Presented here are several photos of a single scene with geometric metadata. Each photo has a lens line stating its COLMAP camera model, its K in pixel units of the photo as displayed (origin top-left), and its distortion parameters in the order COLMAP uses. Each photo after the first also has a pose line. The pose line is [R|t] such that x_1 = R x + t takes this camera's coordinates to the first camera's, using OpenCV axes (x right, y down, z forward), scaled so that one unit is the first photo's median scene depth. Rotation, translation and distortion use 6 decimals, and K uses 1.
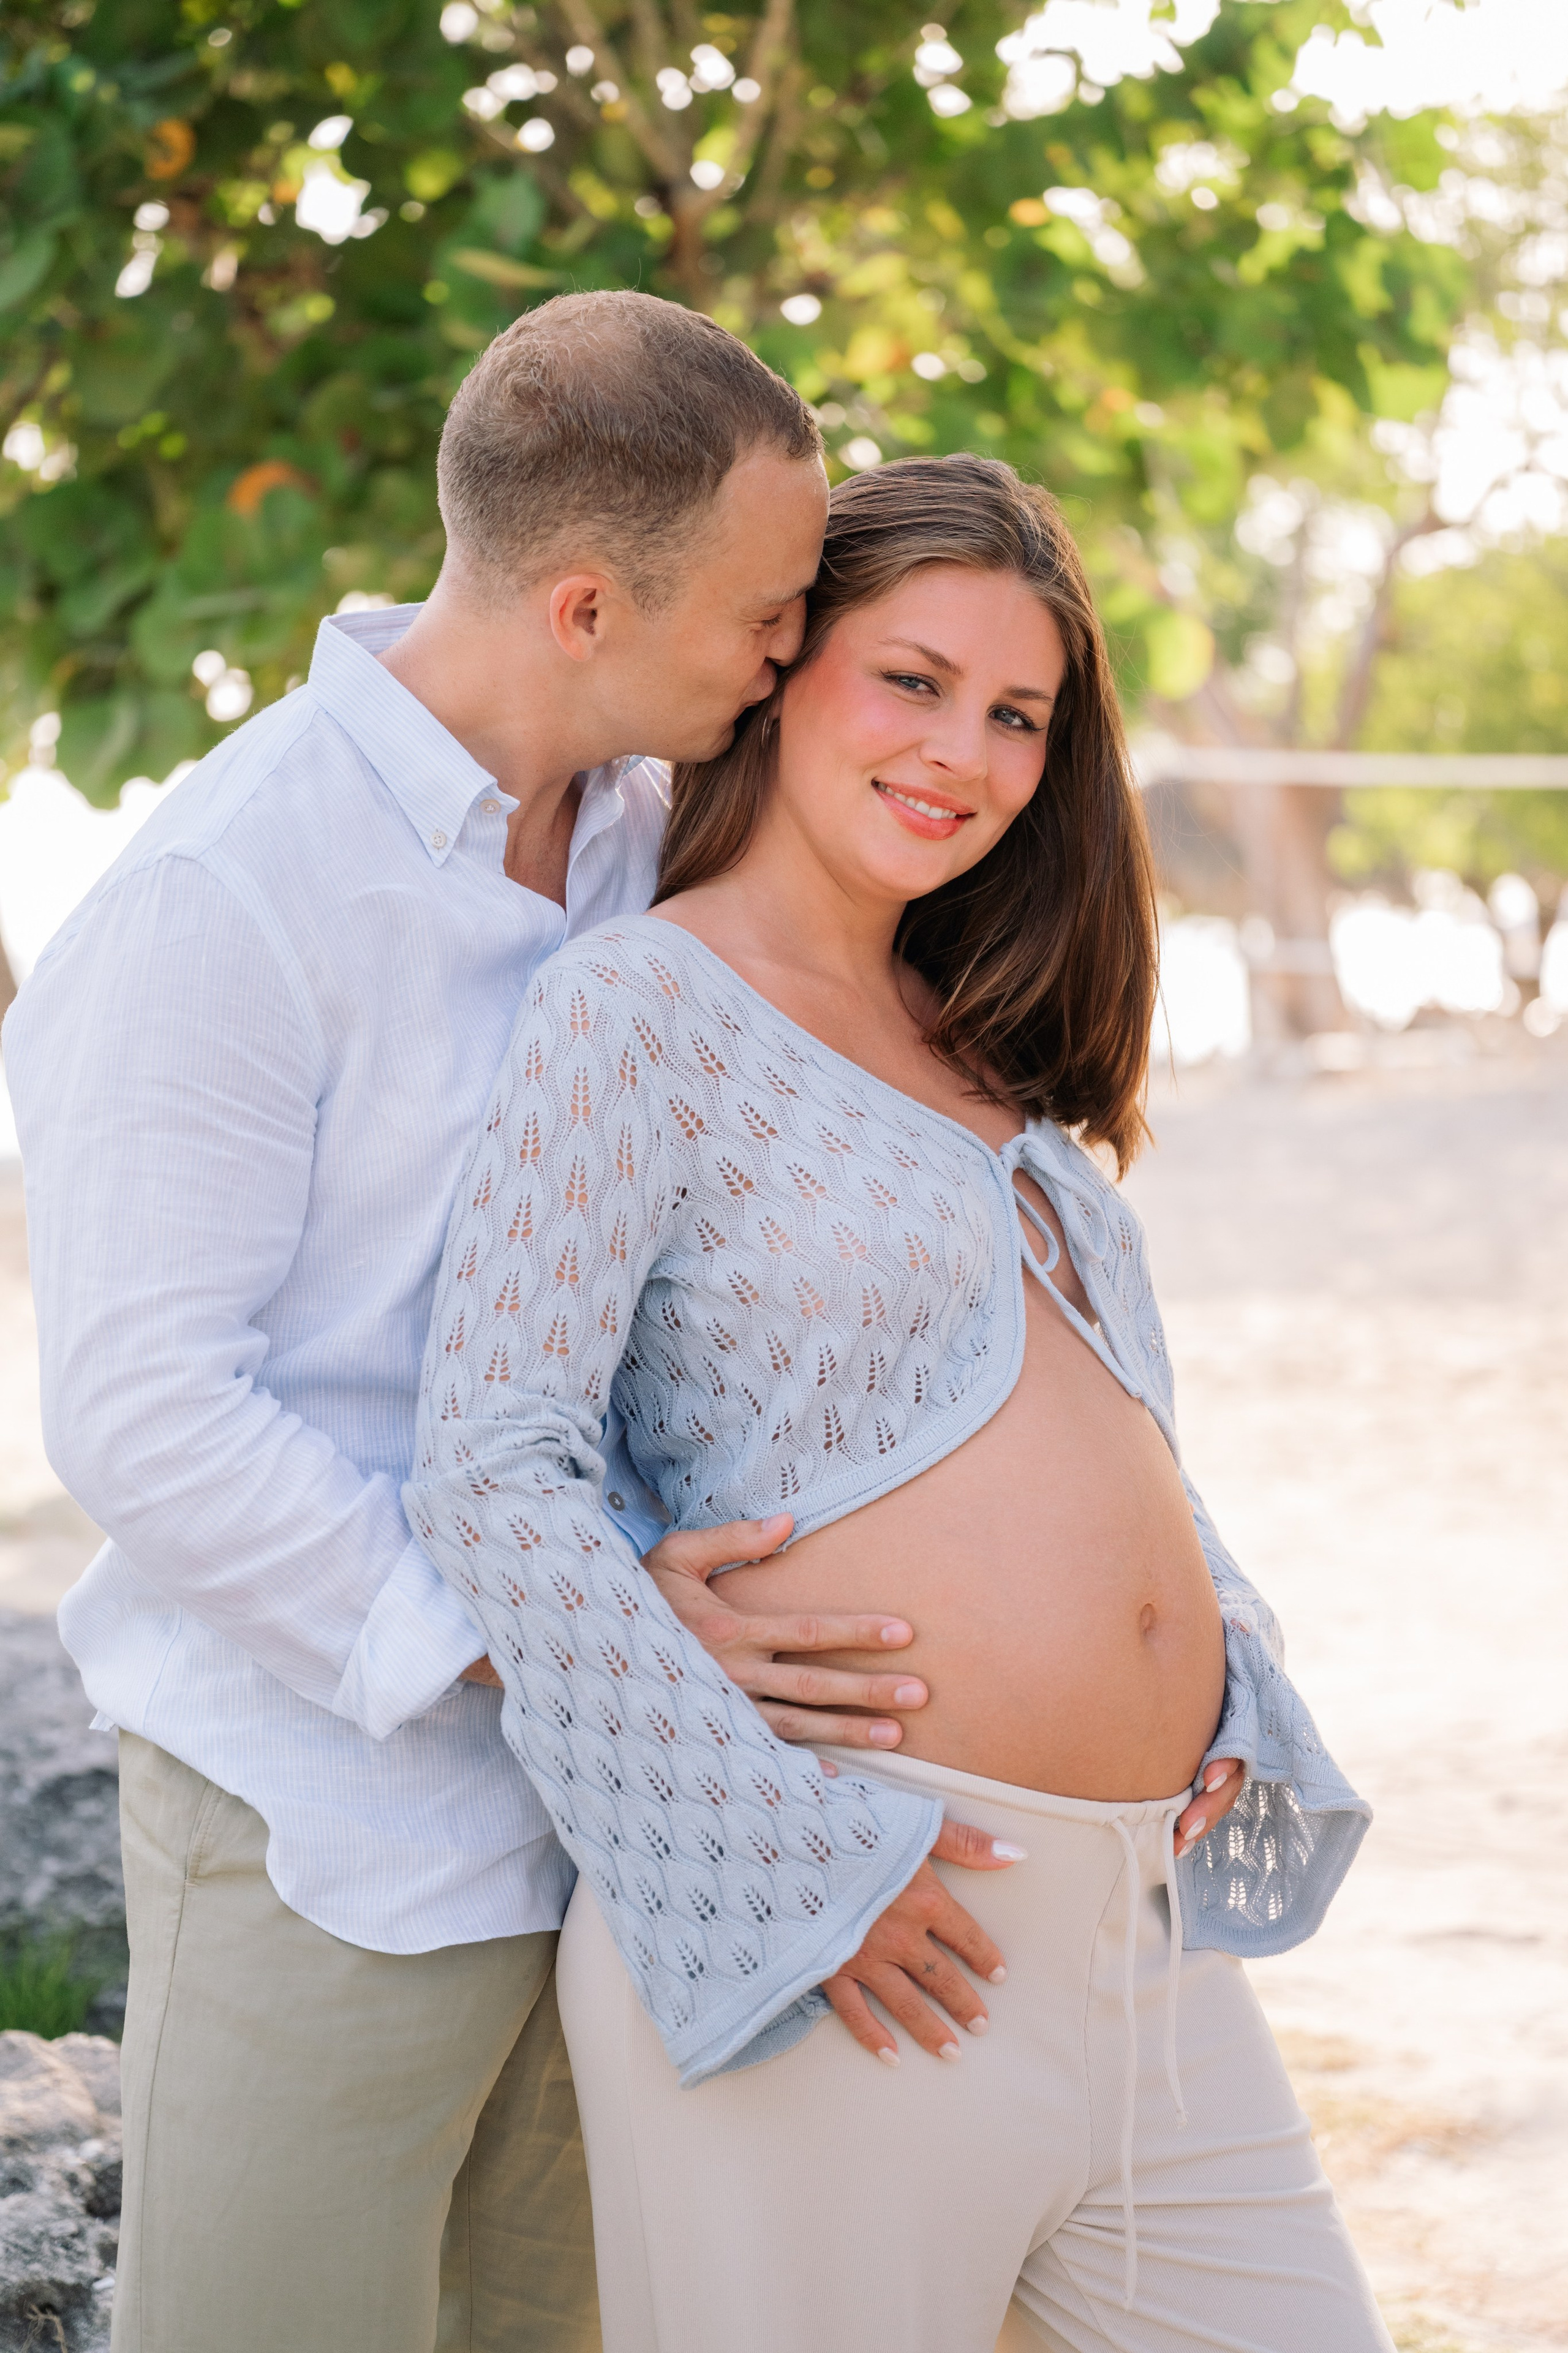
lens RADIAL K [[4581.6, 0, 825.8], [0, 4581.6, 1173.7], [0, 0, 1]] dist [-0.002882, 0.014341]
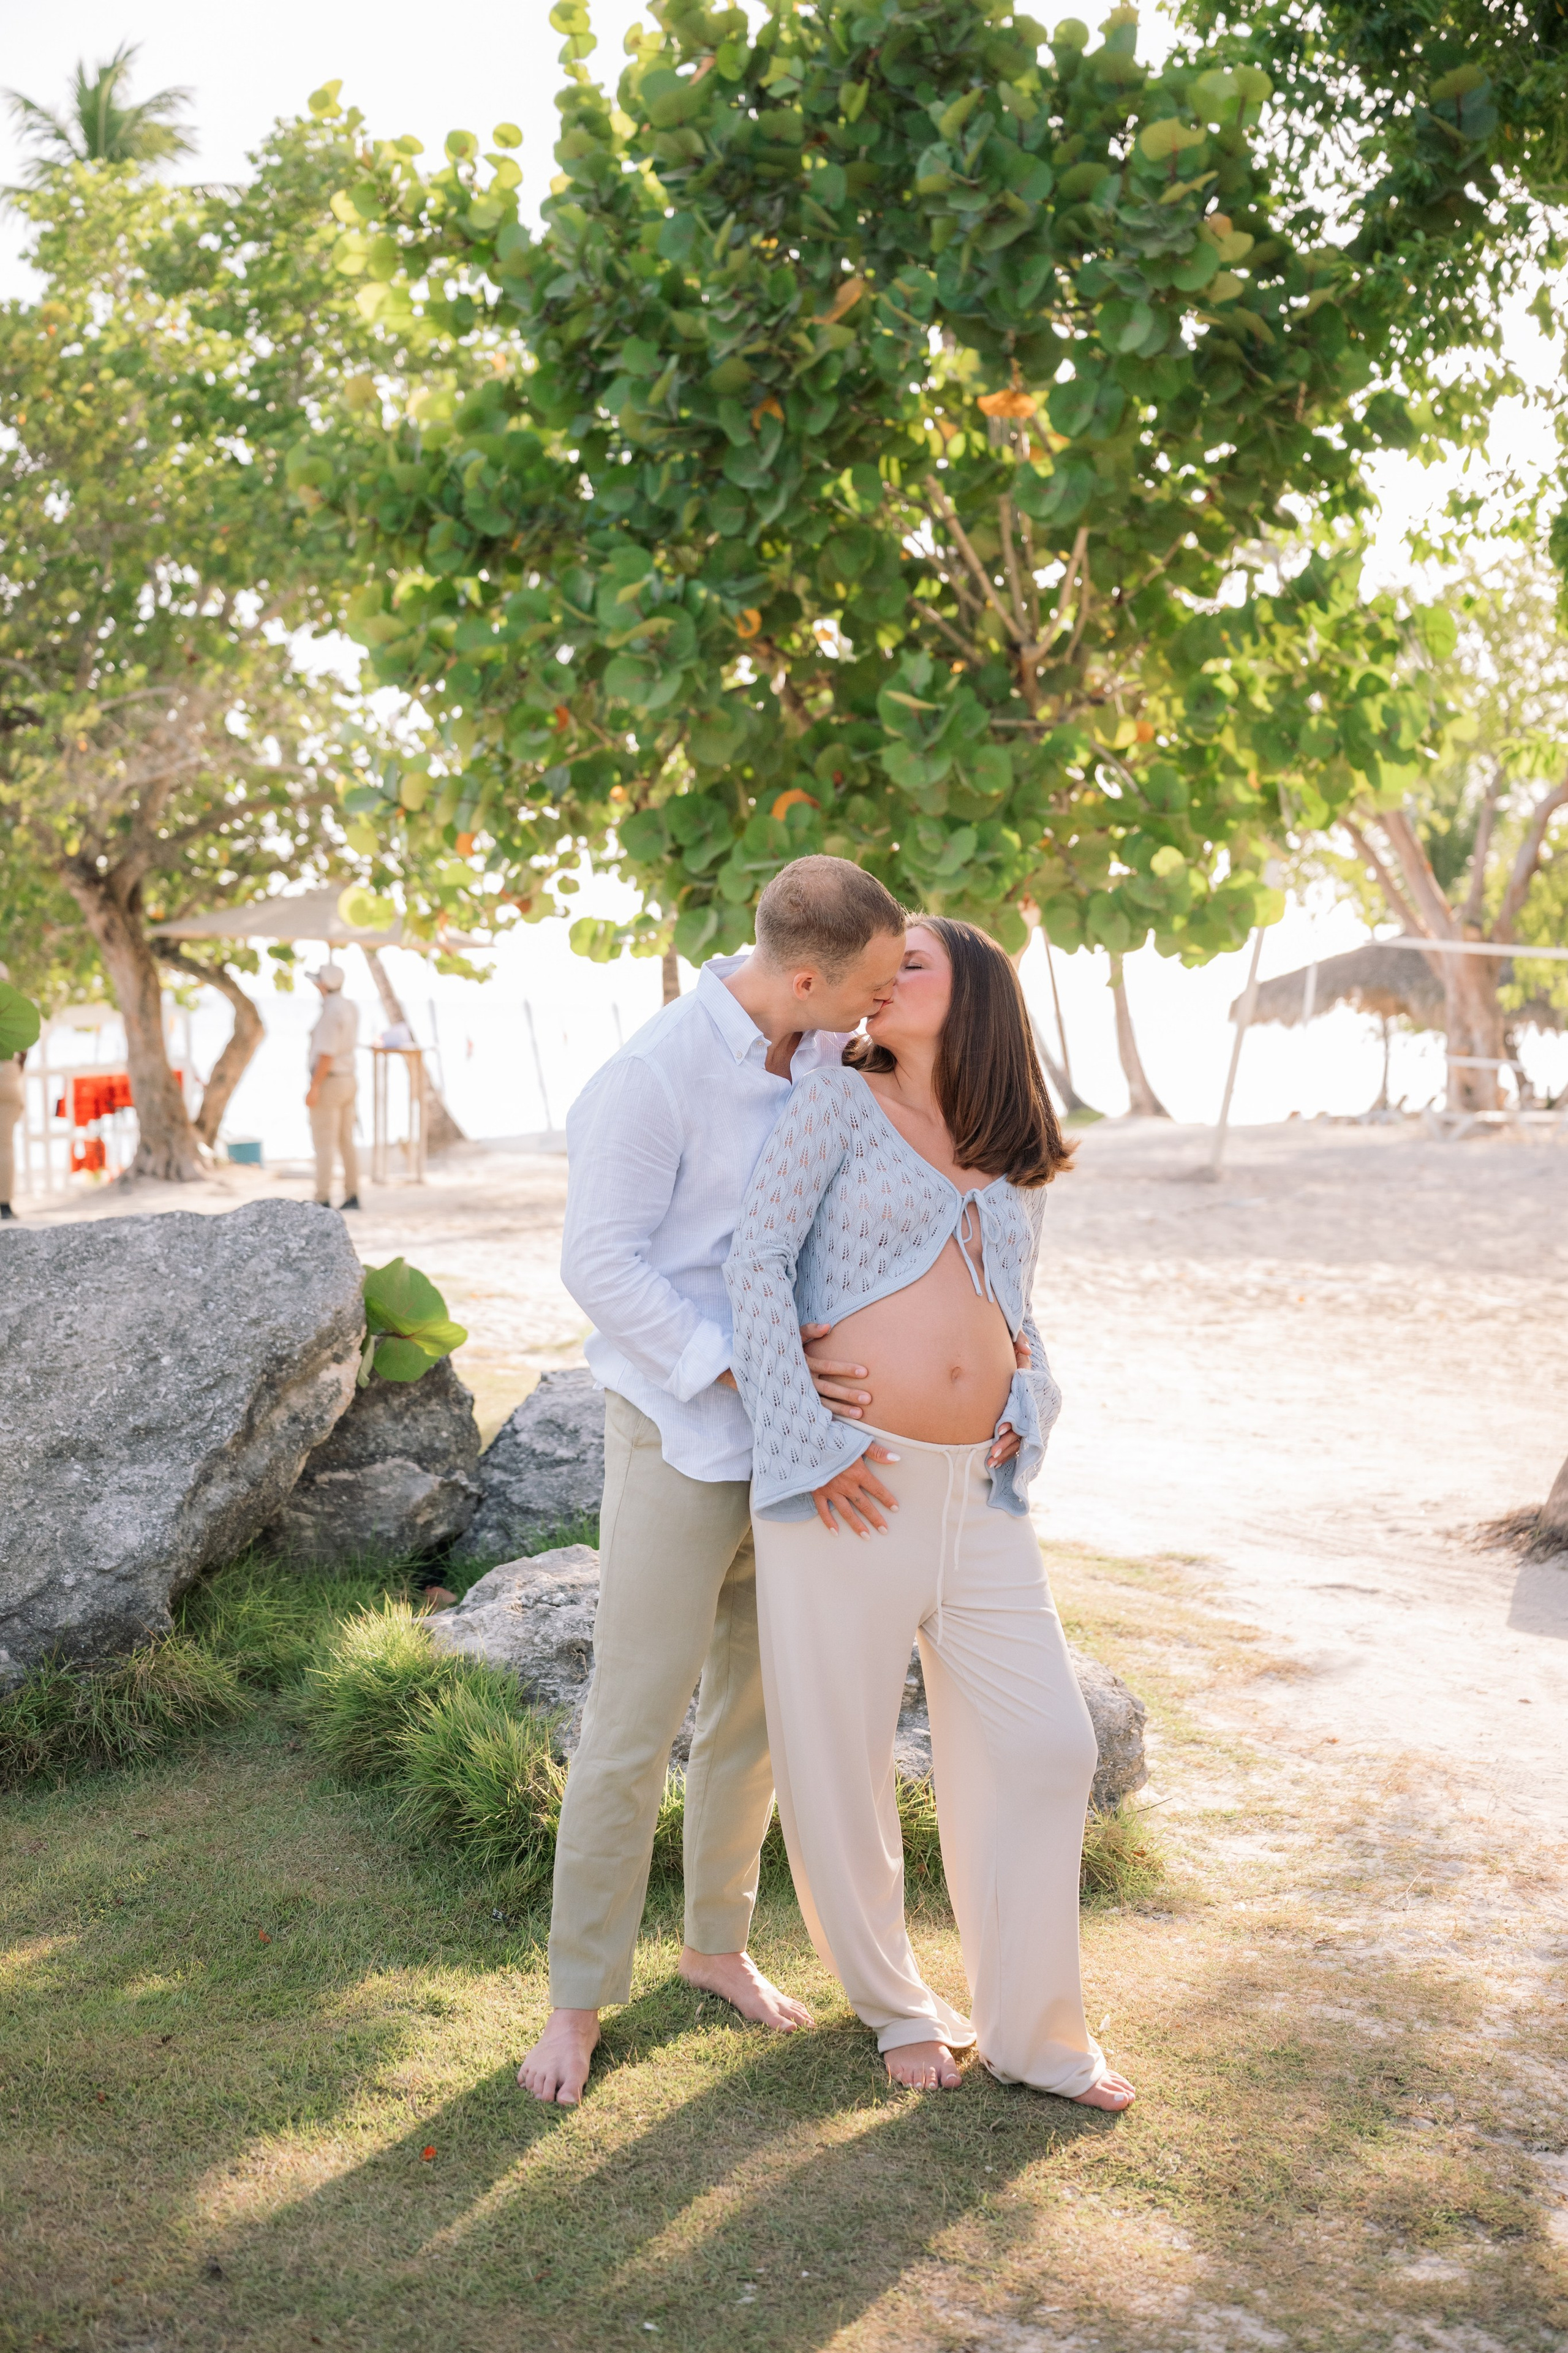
lens RADIAL K [[2847.5, 0, 799.9], [0, 2847.5, 1159.5], [0, 0, 1]] dist [-0.011555, -0.001564]
pose [[0.989186, 0.052593, -0.136913, 0.051297], [-0.052815, 0.998602, 0.002013, -0.004146], [0.136827, 0.005240, 0.990581, -0.170989]]
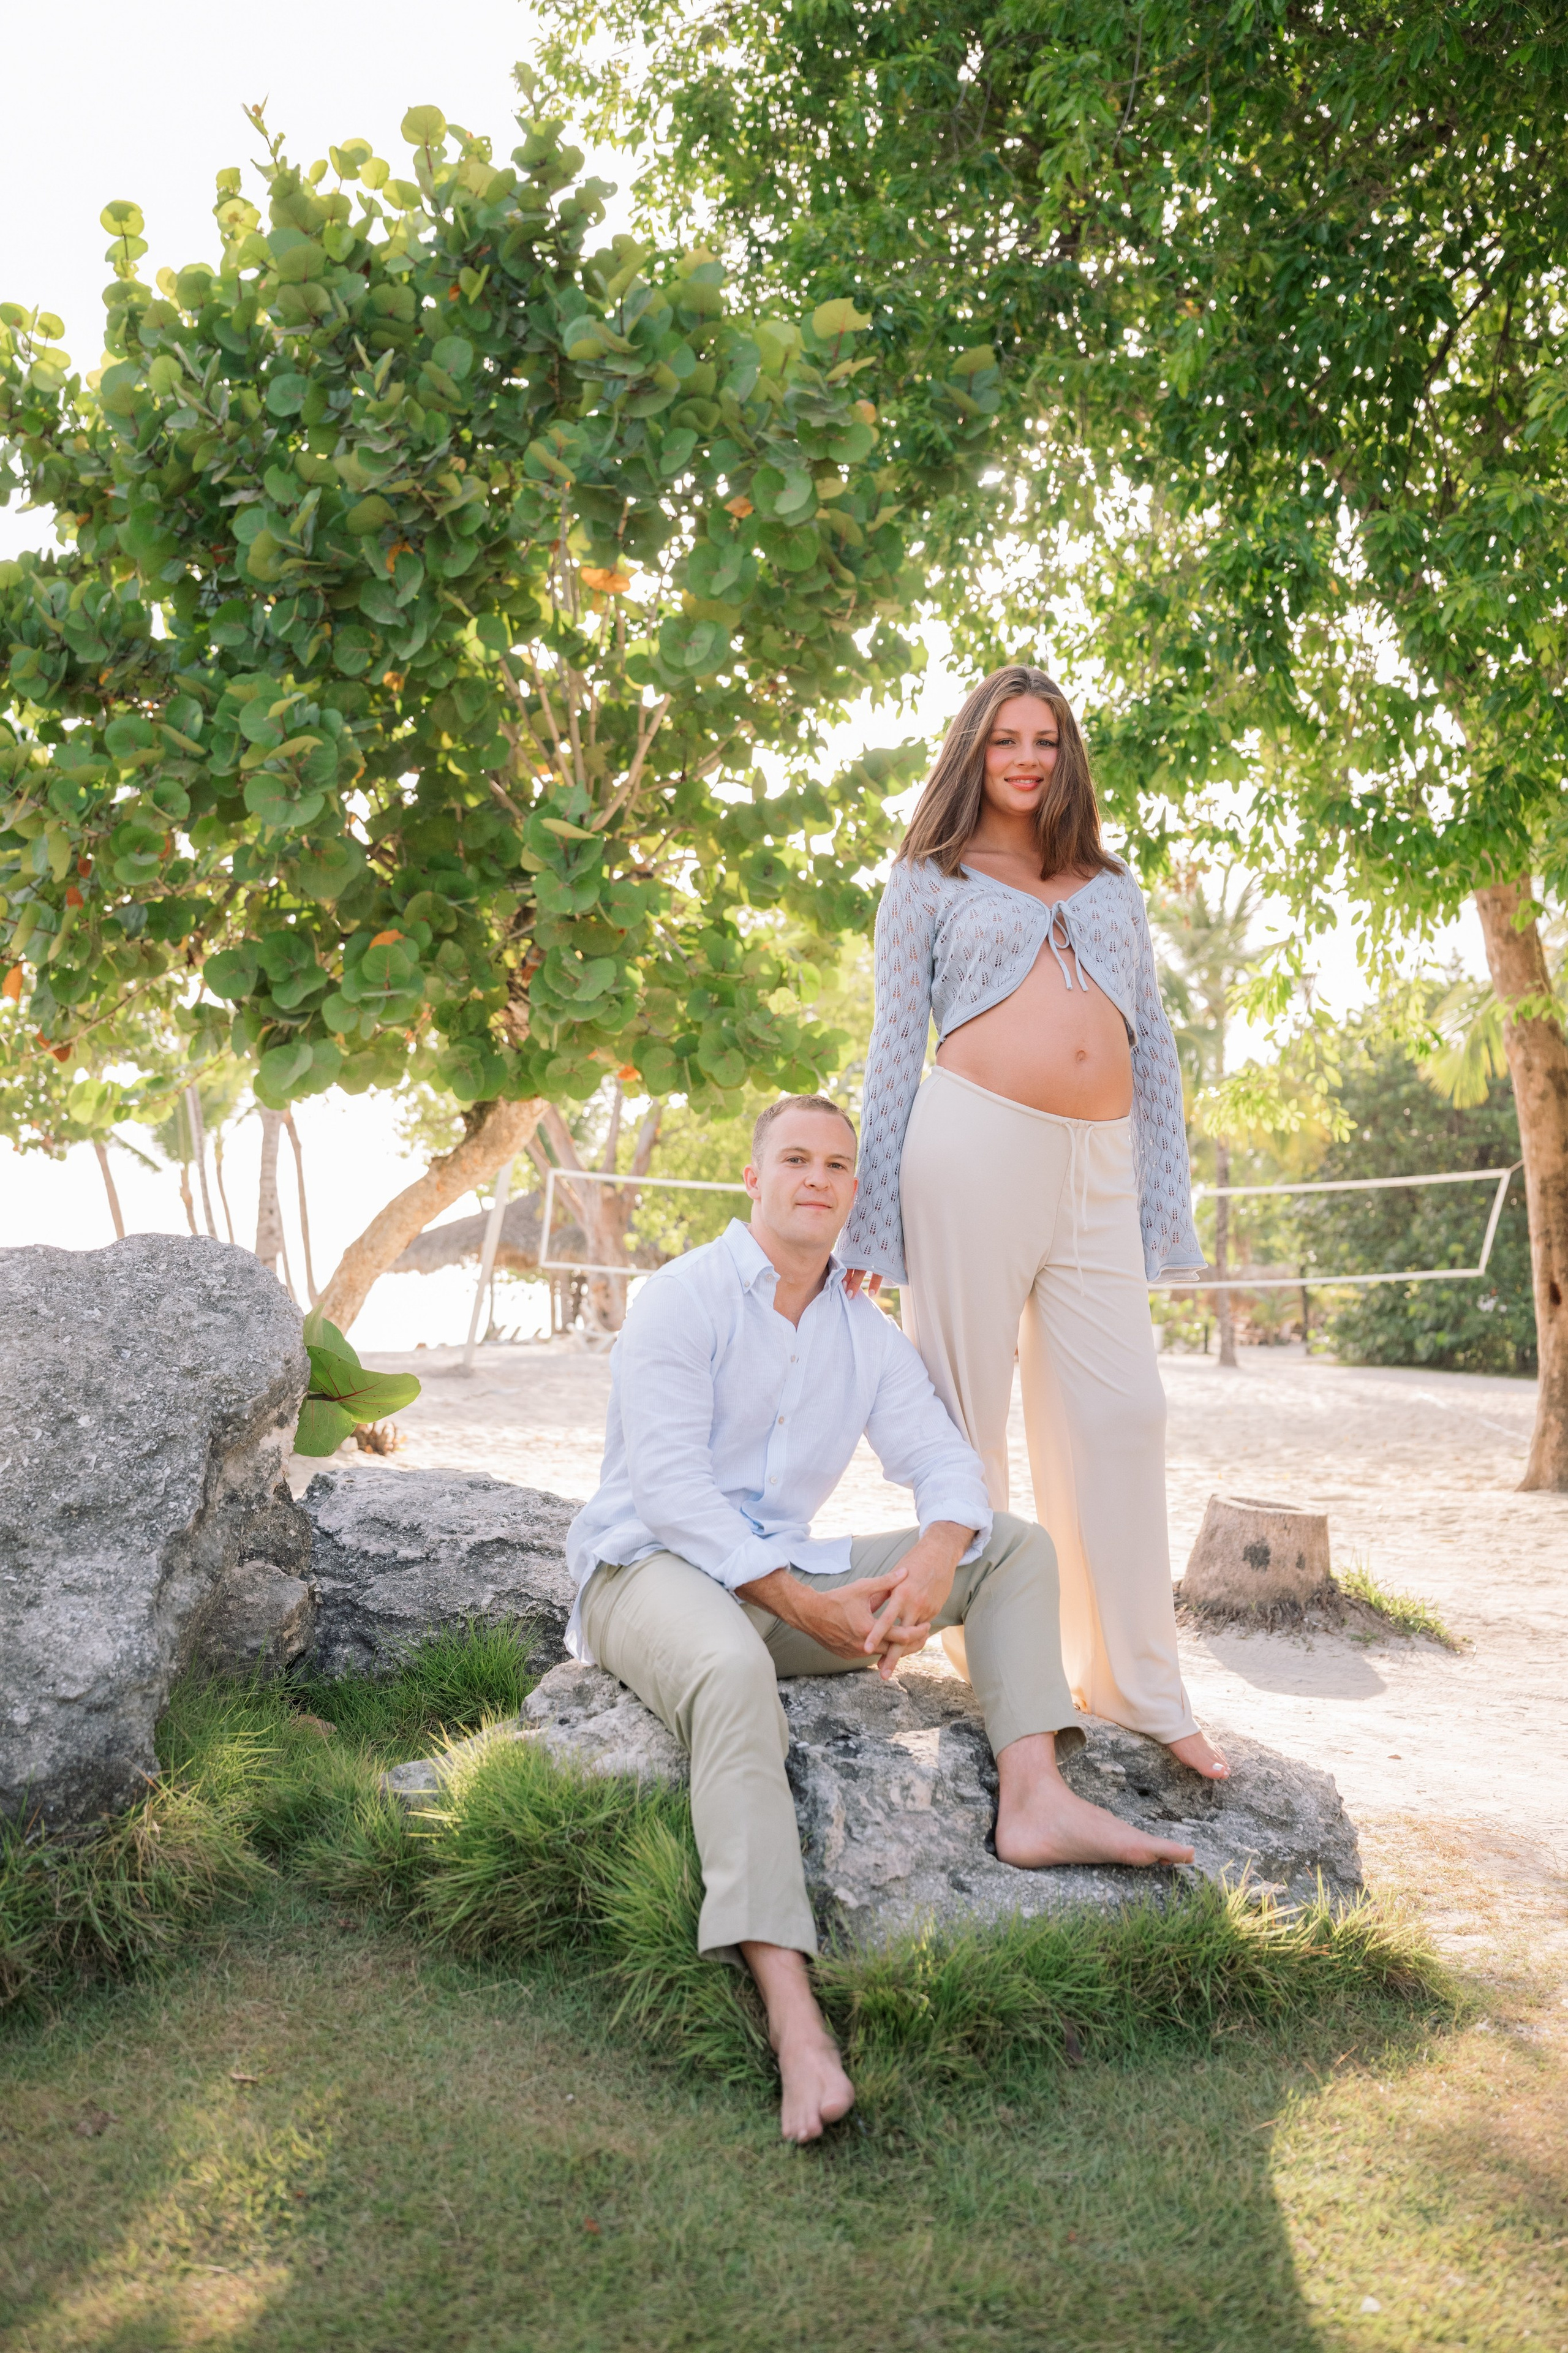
lens RADIAL K [[2207.3, 0, 782.7], [0, 2207.3, 1170.4], [0, 0, 1]] dist [-0.001854, -0.005503]
pose [[0.977805, 0.055803, 0.201950, -0.144548], [-0.033800, 0.993267, -0.110807, 0.047001], [-0.206774, 0.101521, 0.973107, 0.056311]]
